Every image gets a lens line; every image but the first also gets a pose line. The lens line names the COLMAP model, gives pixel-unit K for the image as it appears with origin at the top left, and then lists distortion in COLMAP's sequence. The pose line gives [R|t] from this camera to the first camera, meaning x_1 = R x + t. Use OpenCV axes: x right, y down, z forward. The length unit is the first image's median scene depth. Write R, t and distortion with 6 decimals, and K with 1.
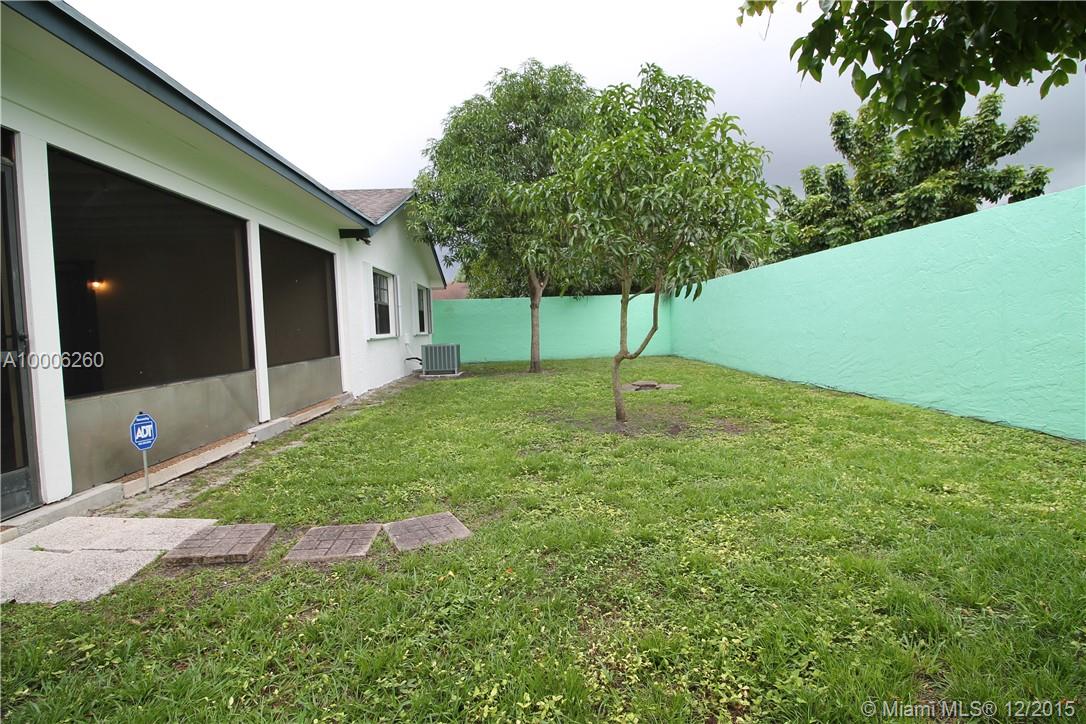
lens RADIAL K [[514.7, 0, 545.5], [0, 514.7, 355.4], [0, 0, 1]] dist [-0.006277, -0.009434]
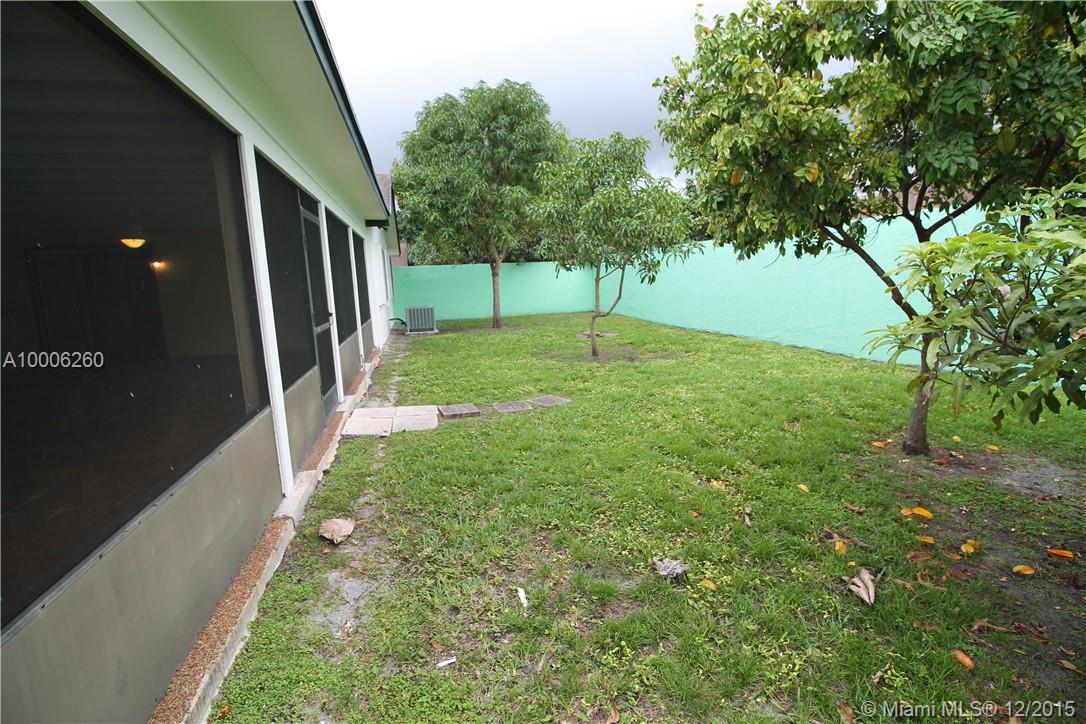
lens RADIAL K [[514.7, 0, 546.8], [0, 514.7, 349.5], [0, 0, 1]] dist [-0.006277, -0.009434]
pose [[0.979372, -0.036286, 0.198780, -0.222357], [0.021038, 0.996708, 0.078292, -0.013415], [-0.200967, -0.072495, 0.976912, -0.362936]]
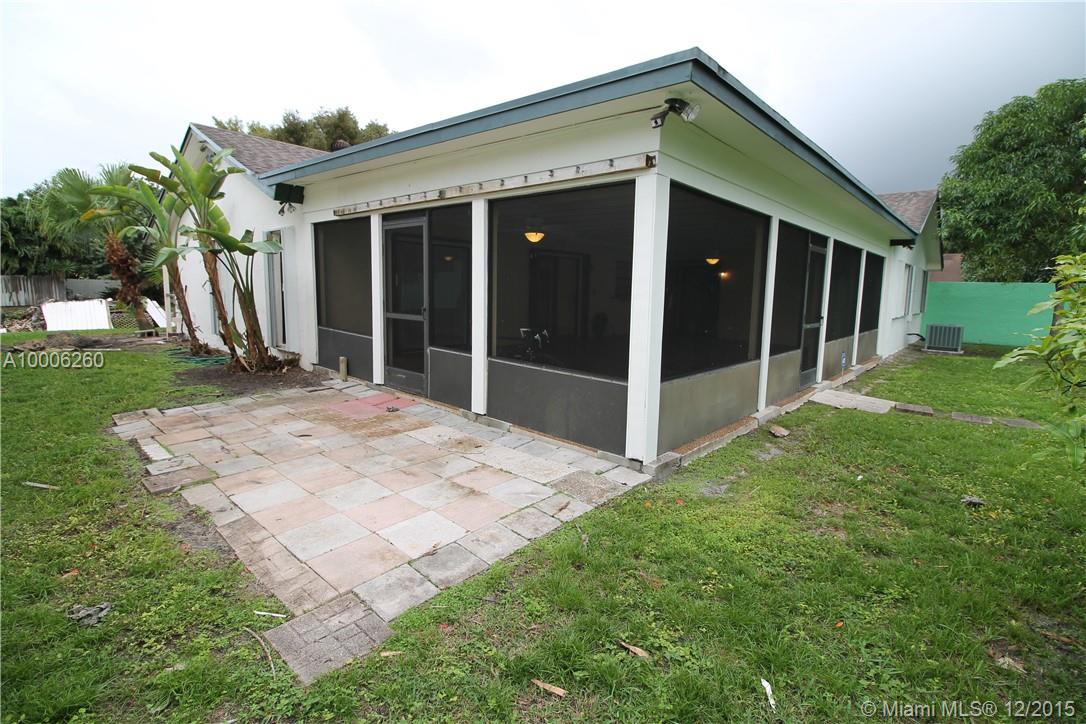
lens RADIAL K [[514.7, 0, 548.3], [0, 514.7, 350.1], [0, 0, 1]] dist [-0.006277, -0.009434]
pose [[0.720451, 0.129894, -0.681233, -0.081157], [-0.084353, 0.991423, 0.099830, -0.005794], [0.688357, -0.014458, 0.725228, -0.661461]]
